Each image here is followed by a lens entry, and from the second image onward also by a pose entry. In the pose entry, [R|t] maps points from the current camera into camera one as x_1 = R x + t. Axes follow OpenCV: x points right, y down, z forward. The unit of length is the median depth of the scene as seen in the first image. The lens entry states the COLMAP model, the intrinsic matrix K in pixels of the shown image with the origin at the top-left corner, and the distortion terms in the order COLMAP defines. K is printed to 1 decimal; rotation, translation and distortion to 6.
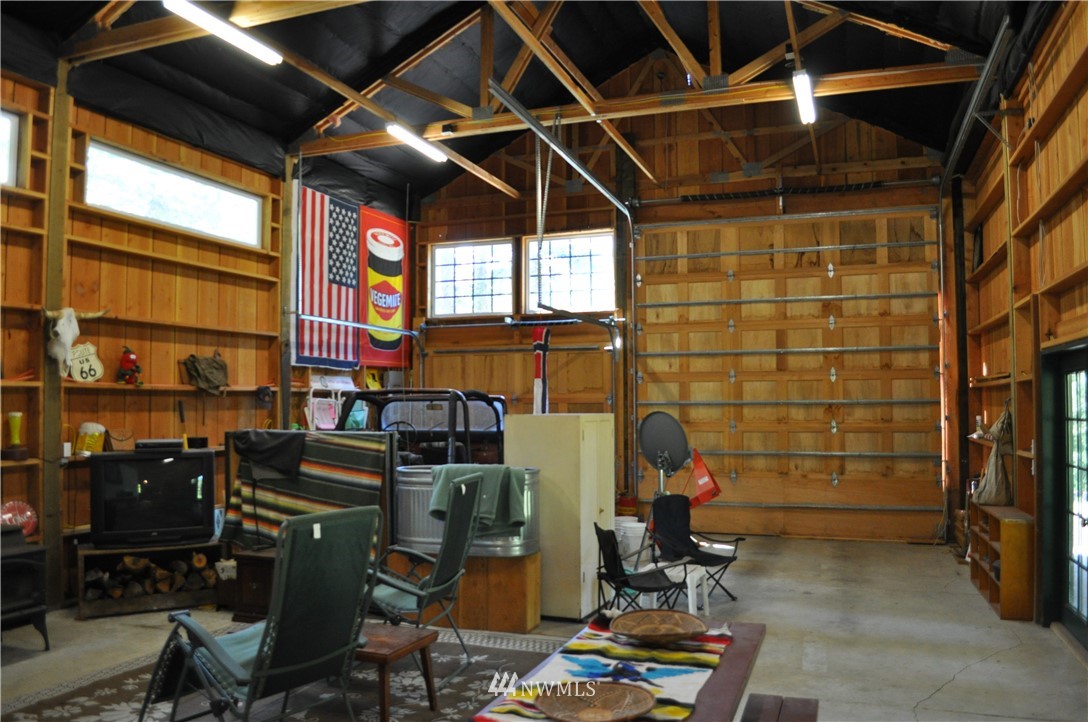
lens RADIAL K [[856.1, 0, 546.0], [0, 856.1, 366.3], [0, 0, 1]] dist [-0.079704, 0.013821]
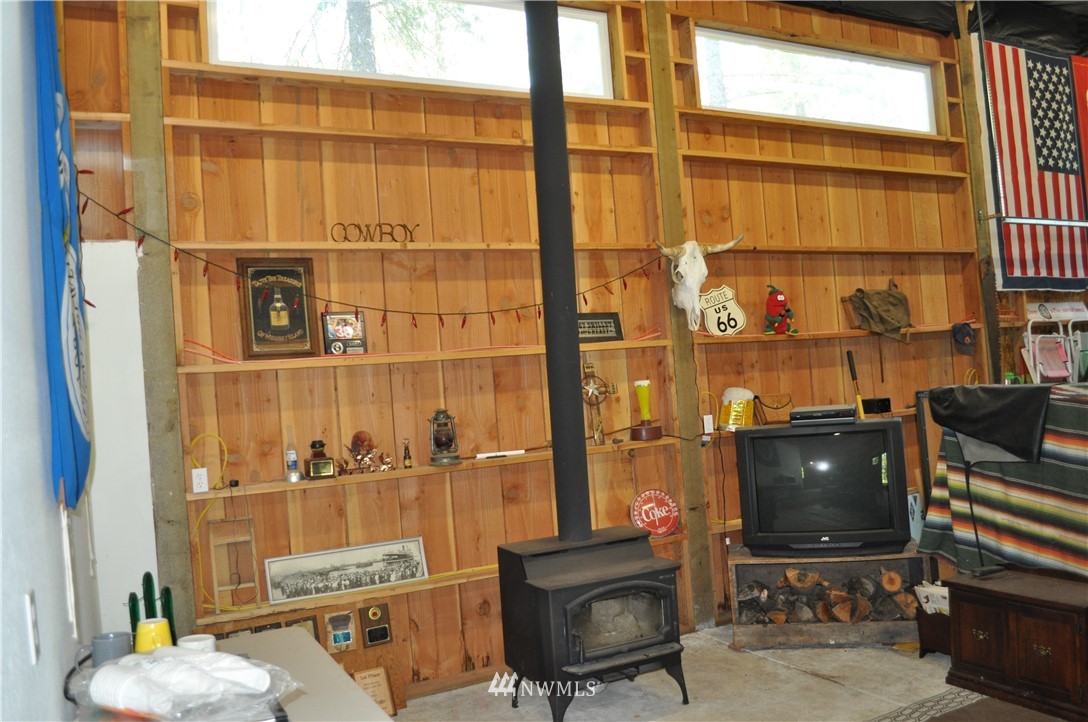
lens RADIAL K [[856.1, 0, 546.0], [0, 856.1, 365.6], [0, 0, 1]] dist [-0.079704, 0.013821]
pose [[0.720111, -0.061890, -0.691094, -0.116641], [0.098836, 0.995007, 0.013879, 0.017874], [0.686784, -0.078300, 0.722632, 0.291794]]
